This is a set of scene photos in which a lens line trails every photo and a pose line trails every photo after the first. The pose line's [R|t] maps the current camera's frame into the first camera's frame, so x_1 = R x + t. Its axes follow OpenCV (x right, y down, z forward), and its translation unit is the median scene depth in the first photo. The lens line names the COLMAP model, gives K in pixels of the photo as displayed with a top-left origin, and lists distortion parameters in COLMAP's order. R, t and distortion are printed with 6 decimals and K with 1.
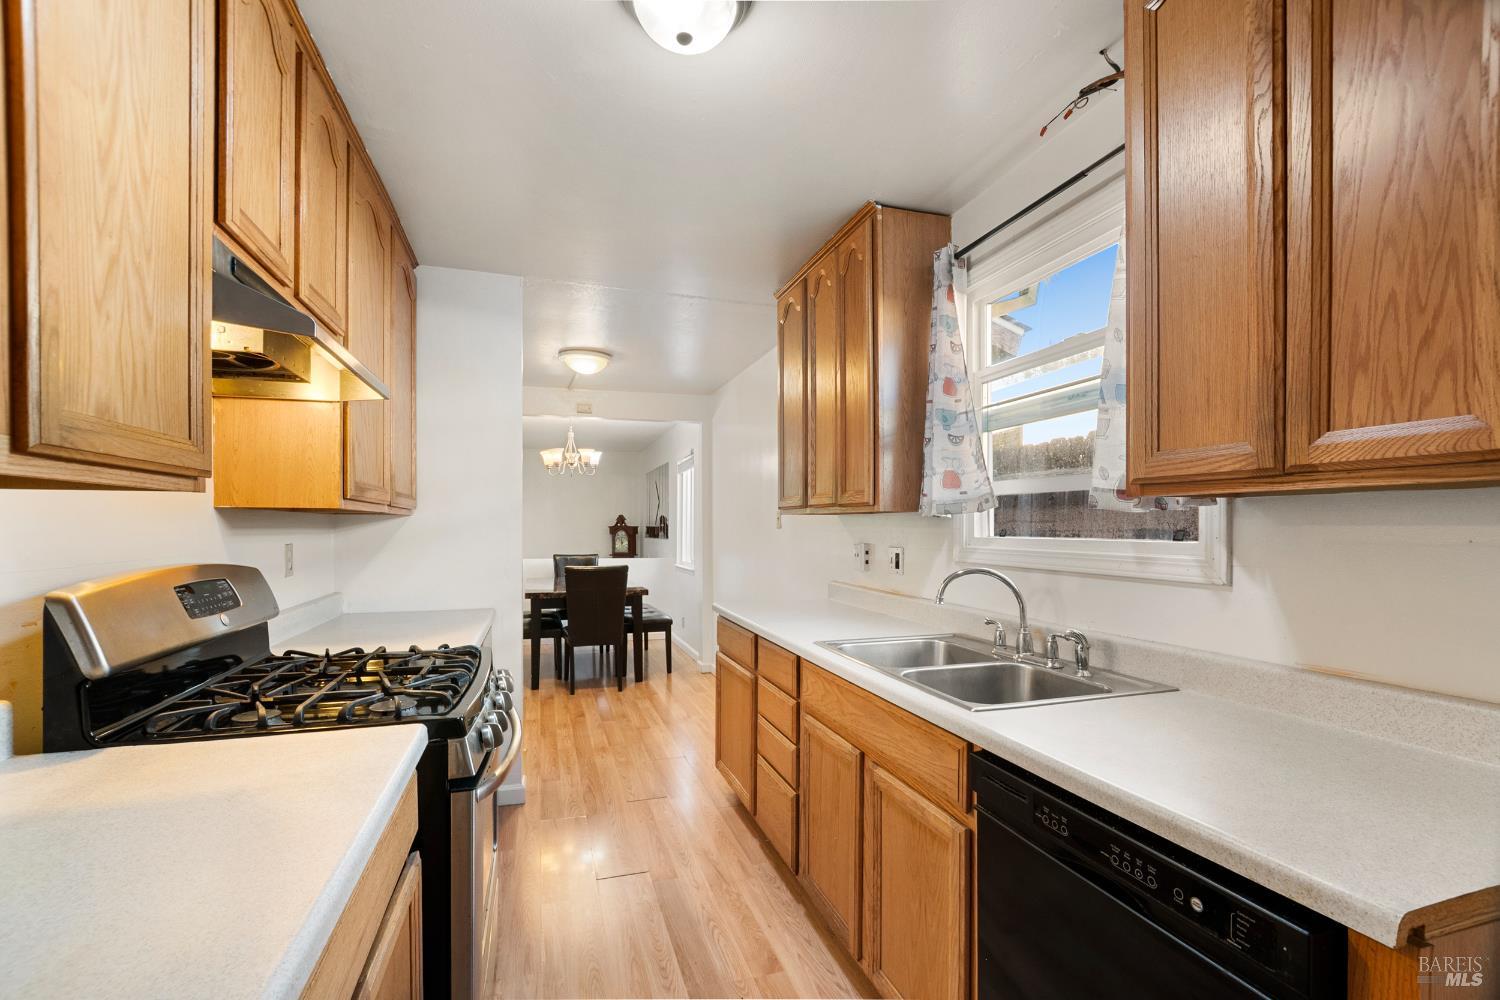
lens RADIAL K [[648.1, 0, 749.4], [0, 648.1, 531.4], [0, 0, 1]] dist [-0.000822, -0.000123]
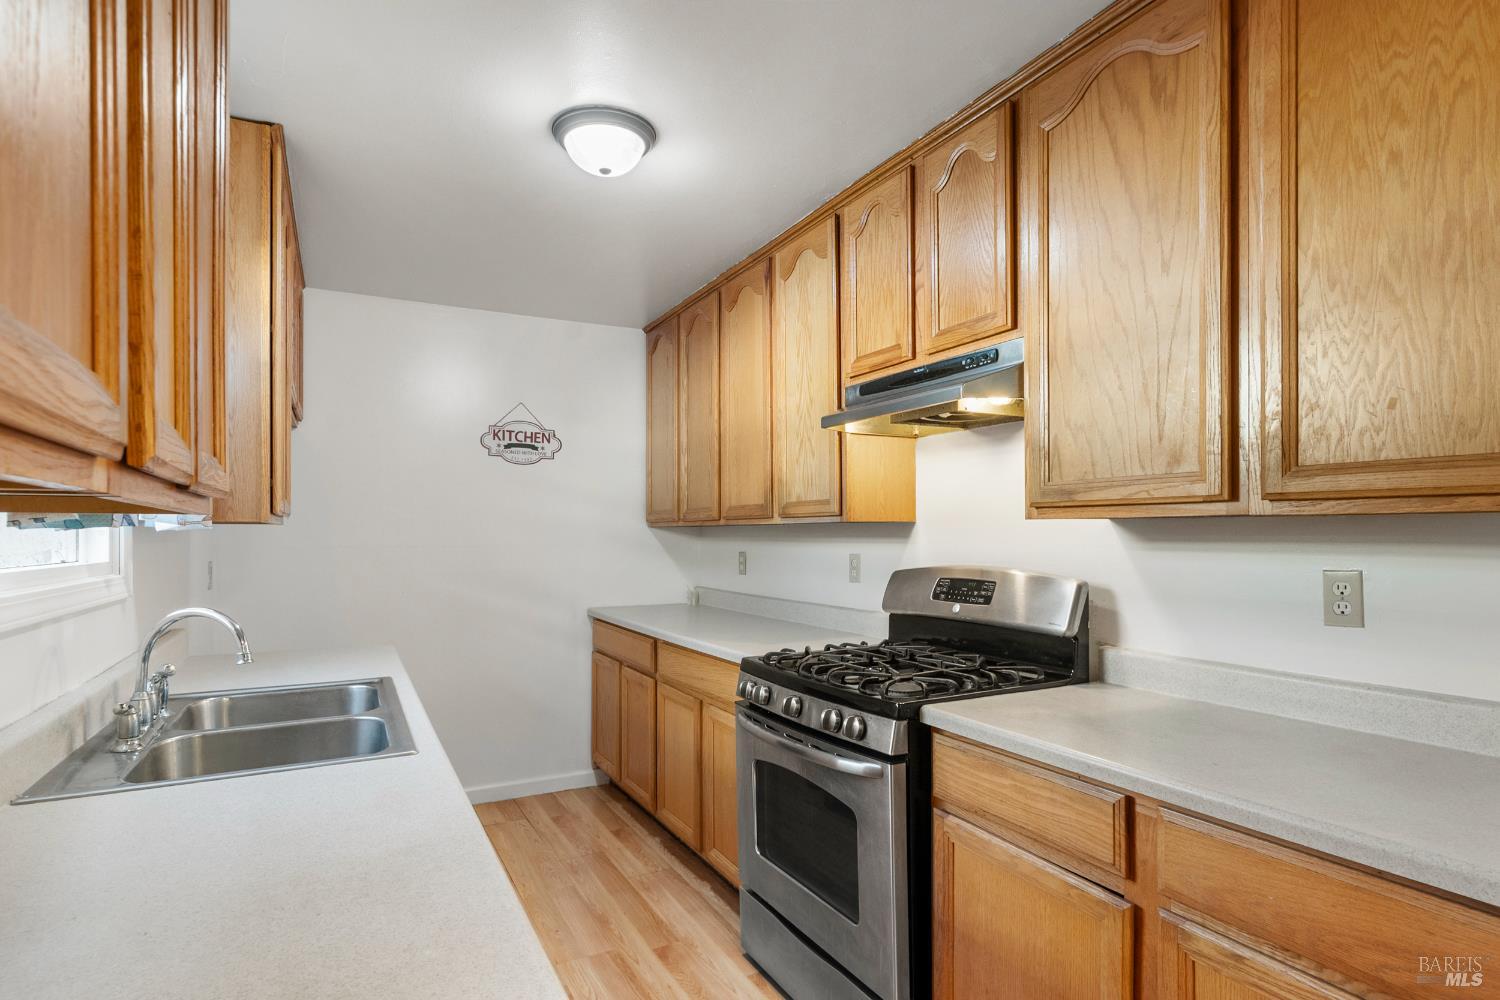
lens RADIAL K [[826.4, 0, 745.1], [0, 826.4, 531.2], [0, 0, 1]] dist [-0.004067, -0.000495]
pose [[-0.987688, 0.006128, -0.156318, -0.090280], [0.005251, 0.999968, 0.006022, -0.029436], [0.156350, 0.005127, -0.987688, 2.123451]]
